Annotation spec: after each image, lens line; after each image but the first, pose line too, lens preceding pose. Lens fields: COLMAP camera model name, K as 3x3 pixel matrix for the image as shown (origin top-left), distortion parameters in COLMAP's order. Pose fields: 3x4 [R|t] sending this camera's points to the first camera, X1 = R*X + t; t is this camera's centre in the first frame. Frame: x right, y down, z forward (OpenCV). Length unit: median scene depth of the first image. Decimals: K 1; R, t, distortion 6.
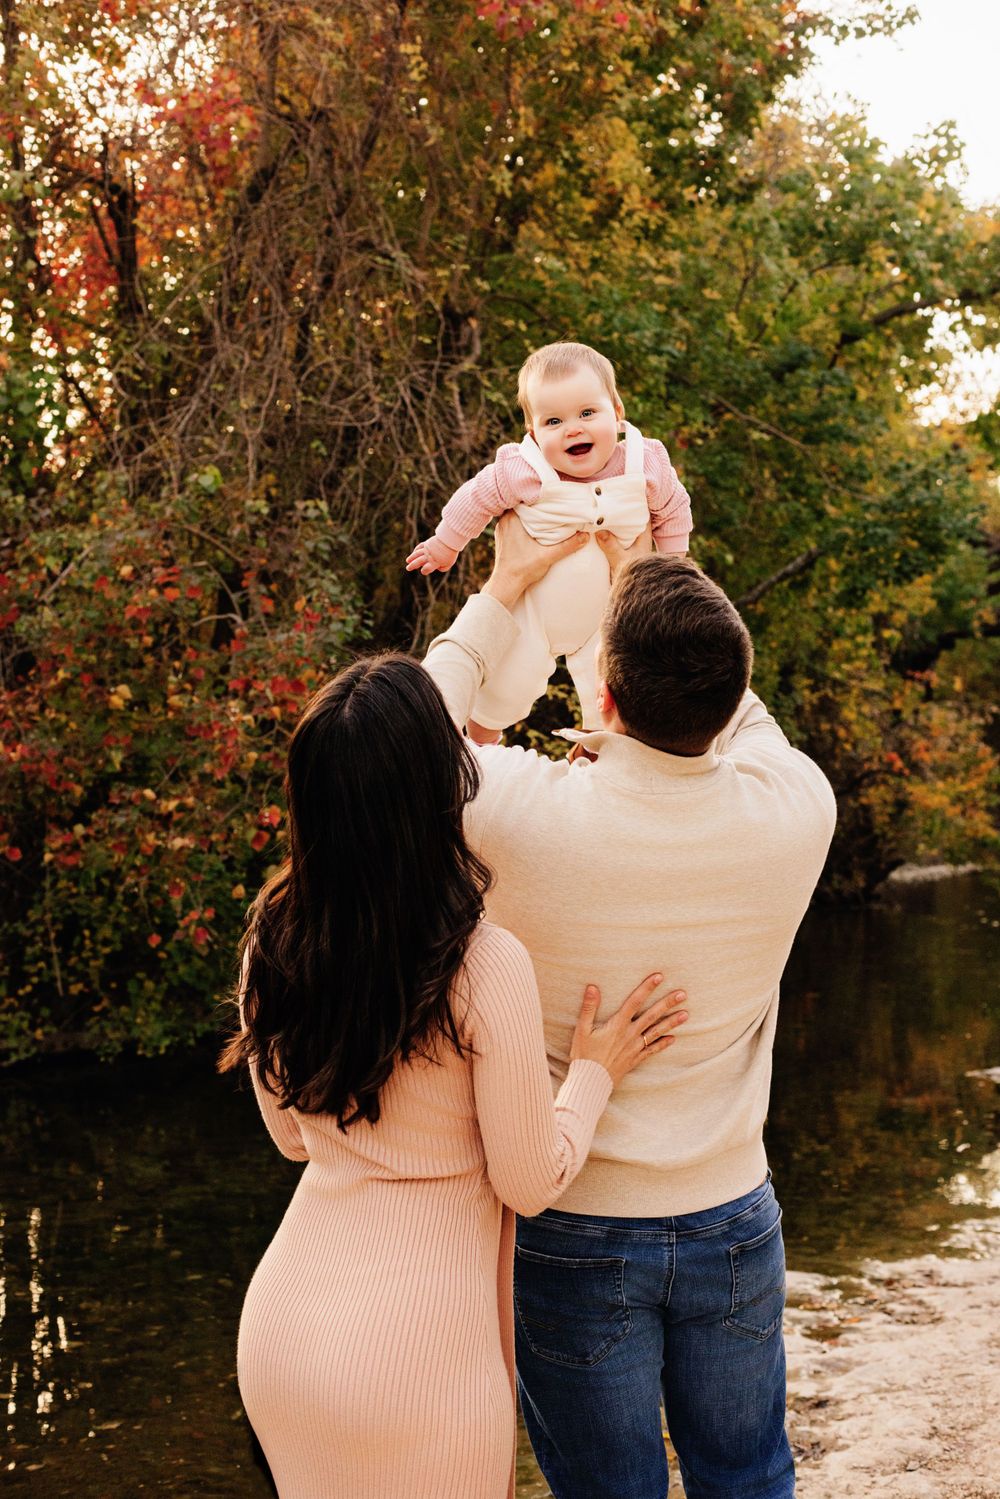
lens RADIAL K [[2139.4, 0, 473.0], [0, 2139.4, 742.3], [0, 0, 1]] dist [-0.026577, -0.004732]
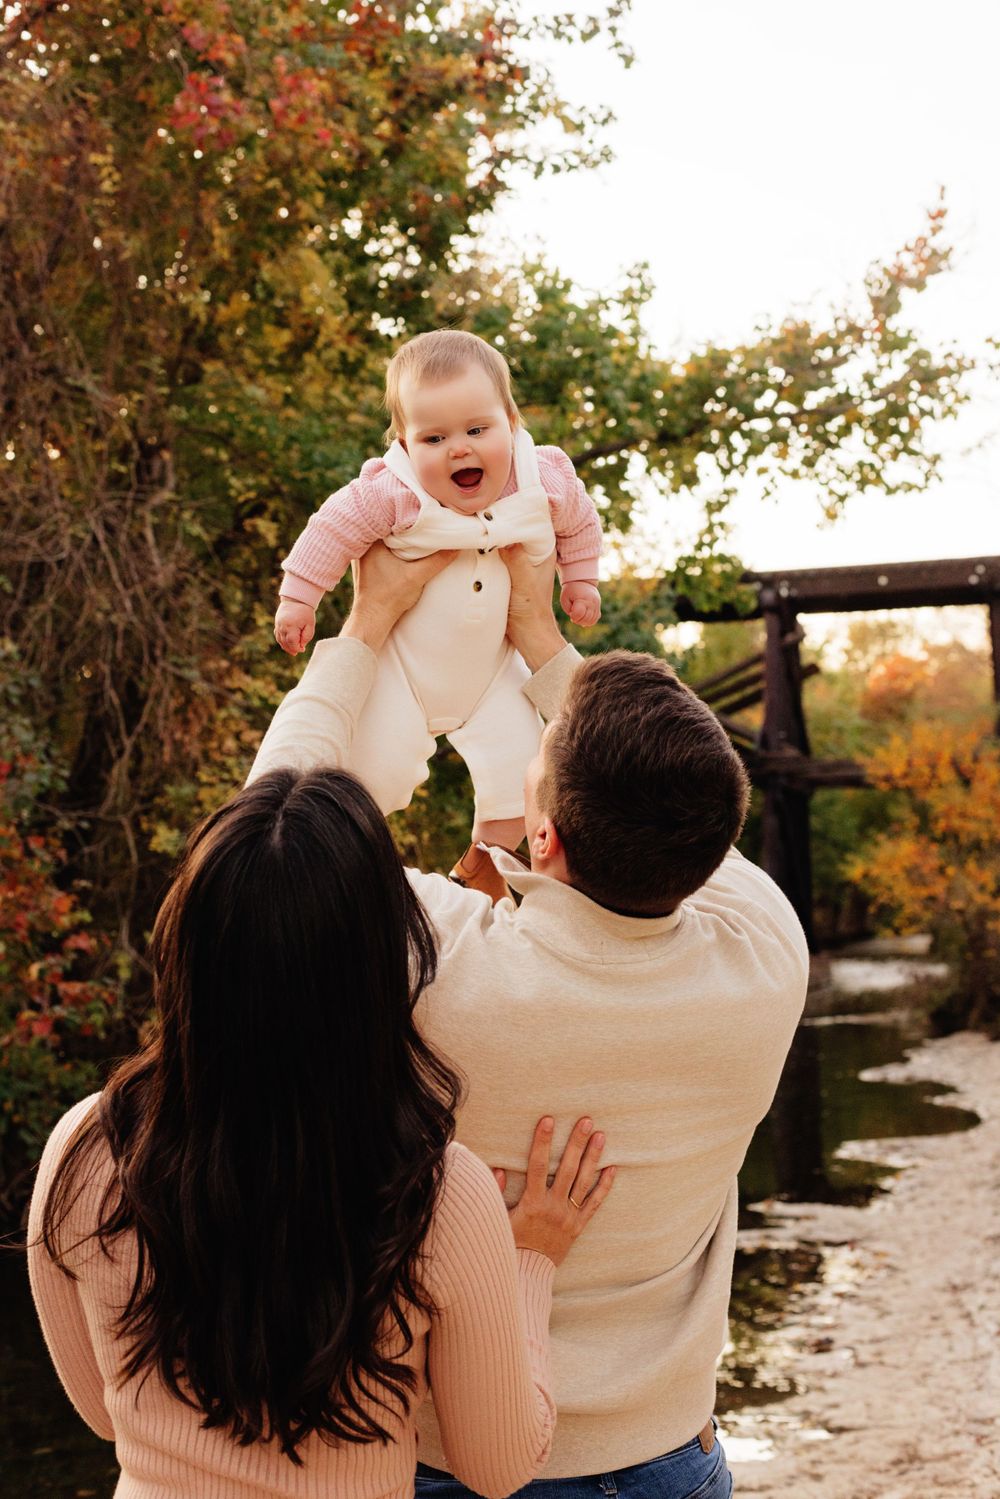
lens RADIAL K [[2139.4, 0, 473.0], [0, 2139.4, 742.3], [0, 0, 1]] dist [-0.026577, -0.004732]
pose [[0.987352, -0.012513, 0.158047, -0.015520], [0.024293, 0.997049, -0.072822, 0.001131], [-0.156669, 0.075740, 0.984743, 0.059892]]
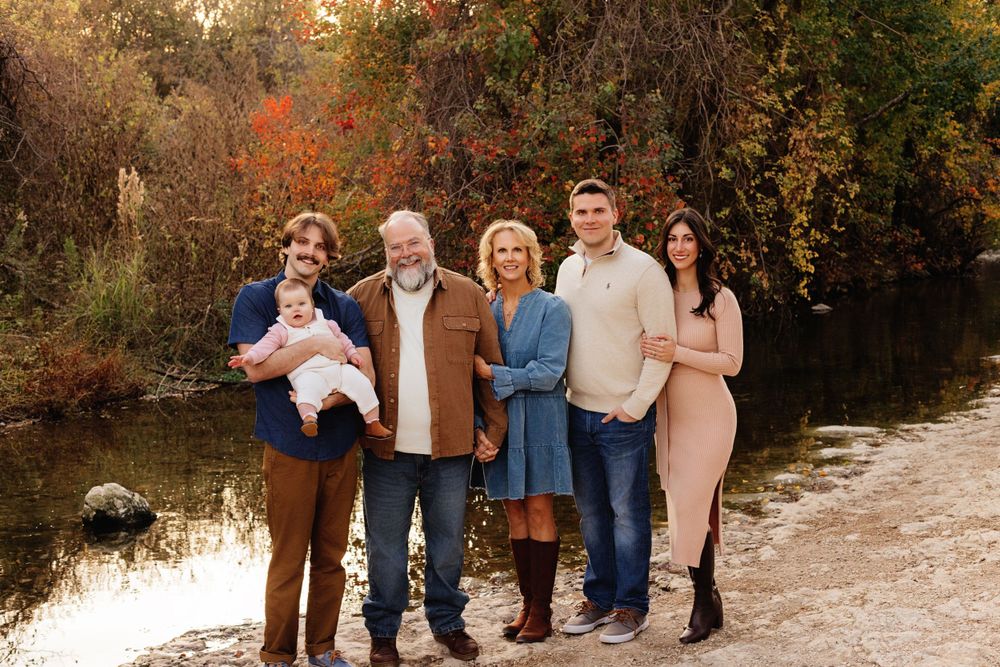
lens RADIAL K [[1463.0, 0, 498.3], [0, 1463.0, 320.3], [0, 0, 1]] dist [0.015629, -0.062188]
pose [[0.988119, -0.008126, -0.153477, -0.004191], [0.023962, 0.994535, 0.101618, -0.028743], [0.151813, -0.104088, 0.982913, -0.388811]]
